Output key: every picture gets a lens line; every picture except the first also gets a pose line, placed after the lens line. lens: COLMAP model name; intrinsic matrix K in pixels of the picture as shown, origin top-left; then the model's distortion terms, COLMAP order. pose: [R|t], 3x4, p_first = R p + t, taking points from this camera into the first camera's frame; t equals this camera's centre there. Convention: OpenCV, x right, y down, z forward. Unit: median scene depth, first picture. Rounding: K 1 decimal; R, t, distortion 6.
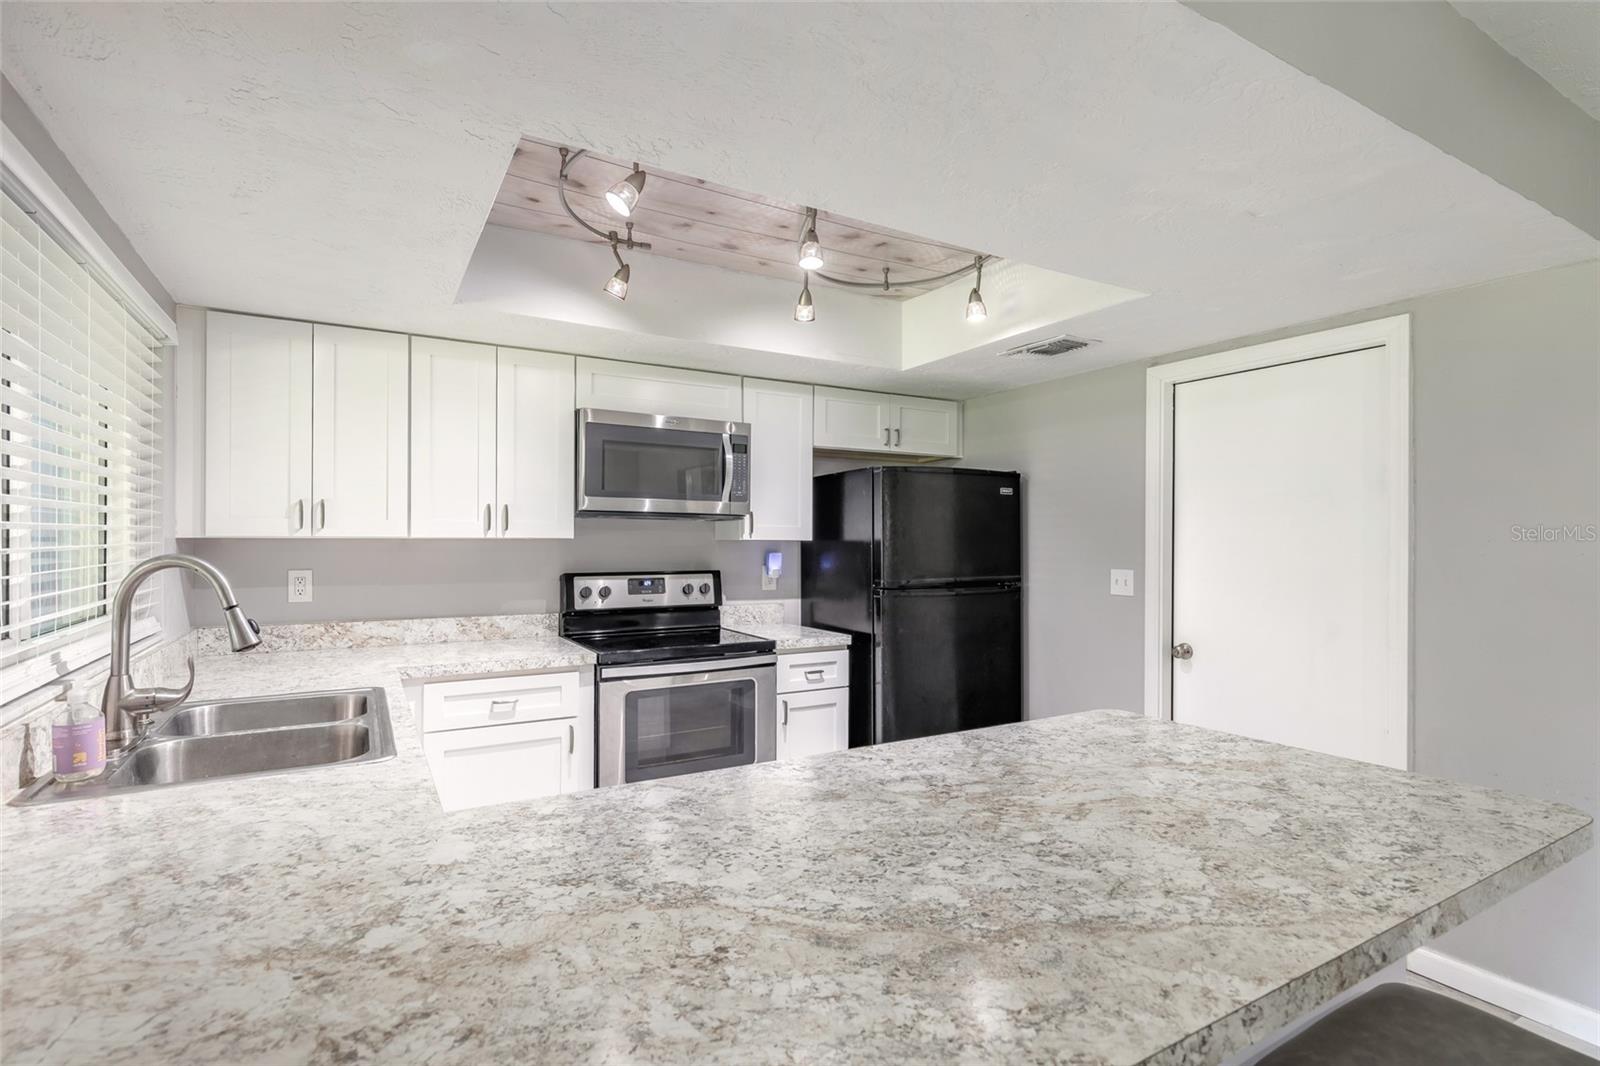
lens RADIAL K [[751.9, 0, 804.8], [0, 751.9, 545.8], [0, 0, 1]] dist [-0.000523, -0.000080]
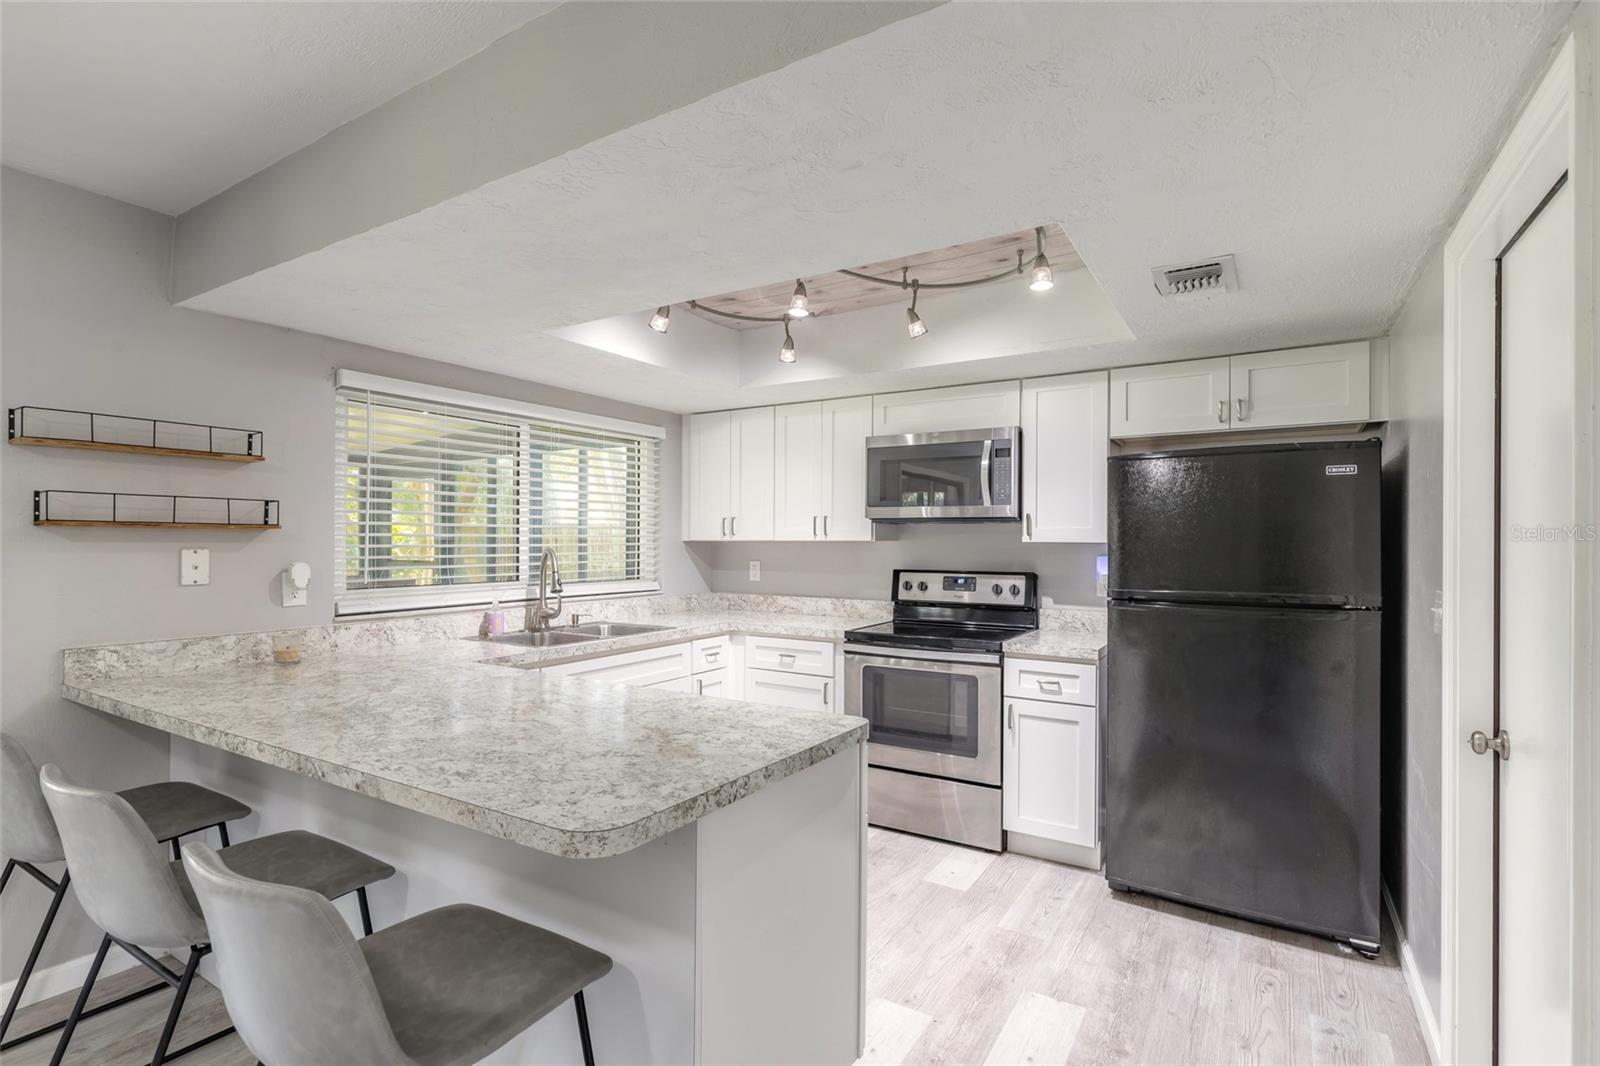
lens RADIAL K [[751.9, 0, 793.8], [0, 751.9, 536.5], [0, 0, 1]] dist [-0.000523, -0.000080]
pose [[0.477768, -0.007618, -0.878453, 0.788017], [-0.007519, 0.999890, -0.012761, 0.000114], [0.878454, 0.012702, 0.477658, 0.307829]]
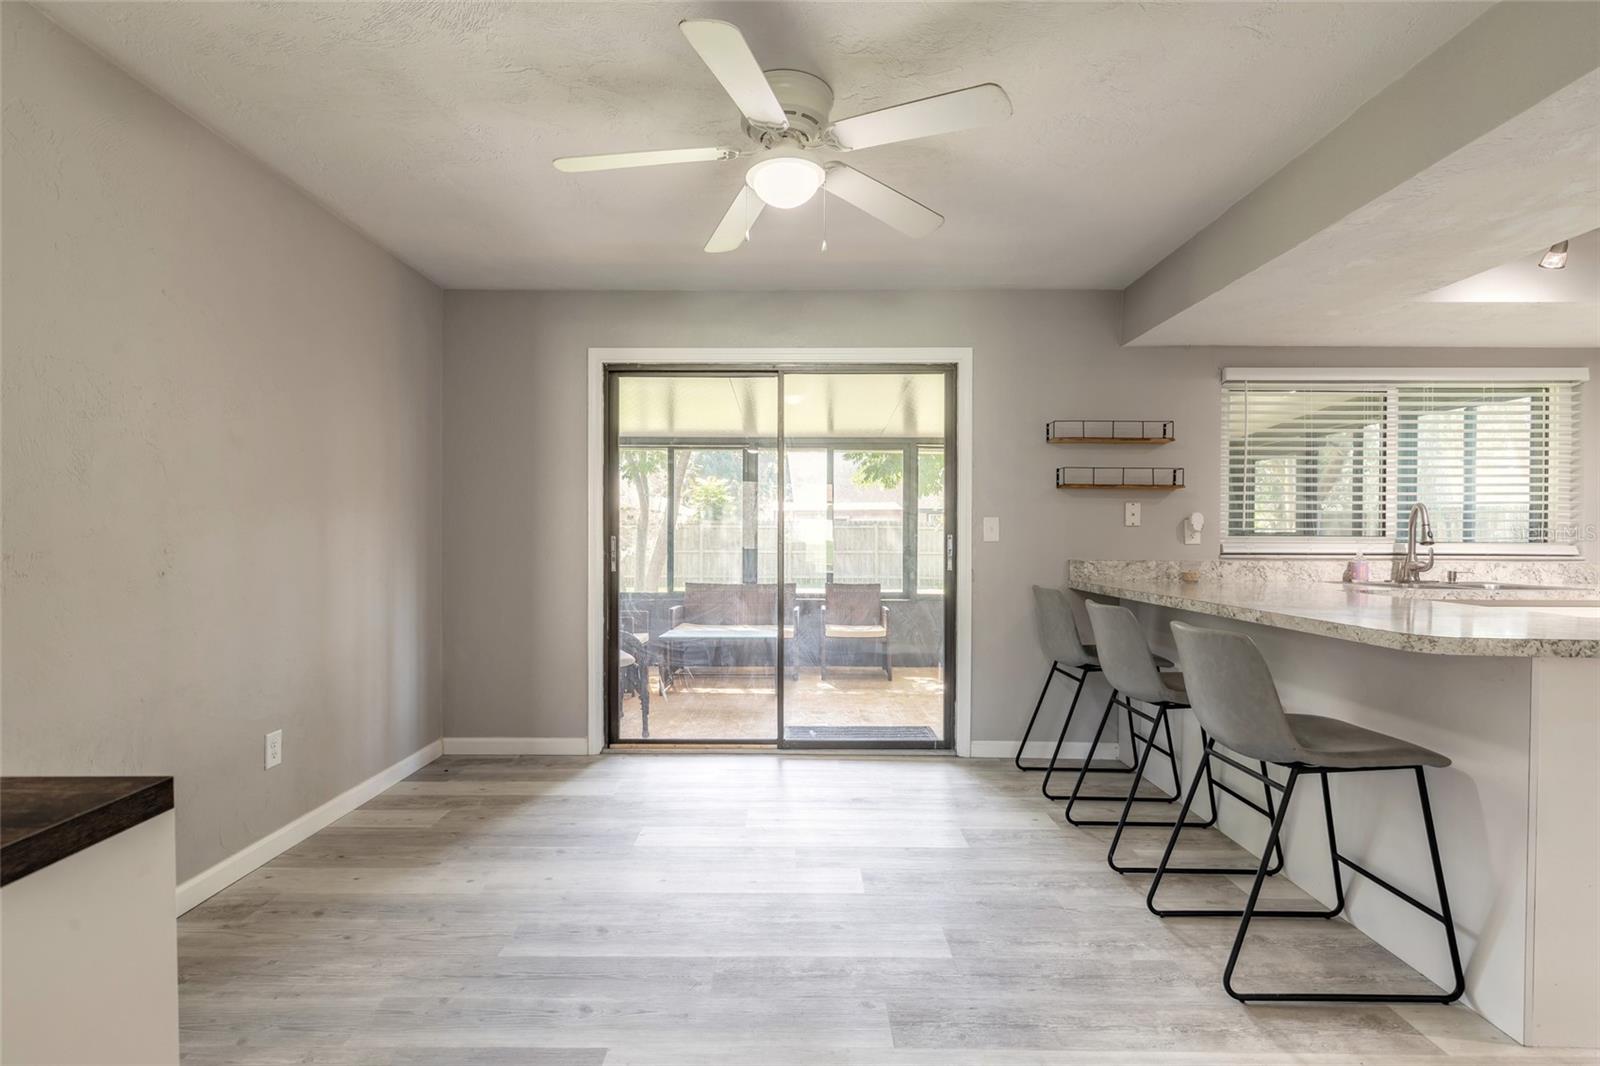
lens RADIAL K [[751.9, 0, 799.4], [0, 751.9, 540.8], [0, 0, 1]] dist [-0.000523, -0.000080]
pose [[-0.501479, 0.000470, -0.865170, 1.152539], [-0.014997, 0.999845, 0.009236, 0.073469], [0.865040, 0.017606, -0.501394, 0.273066]]
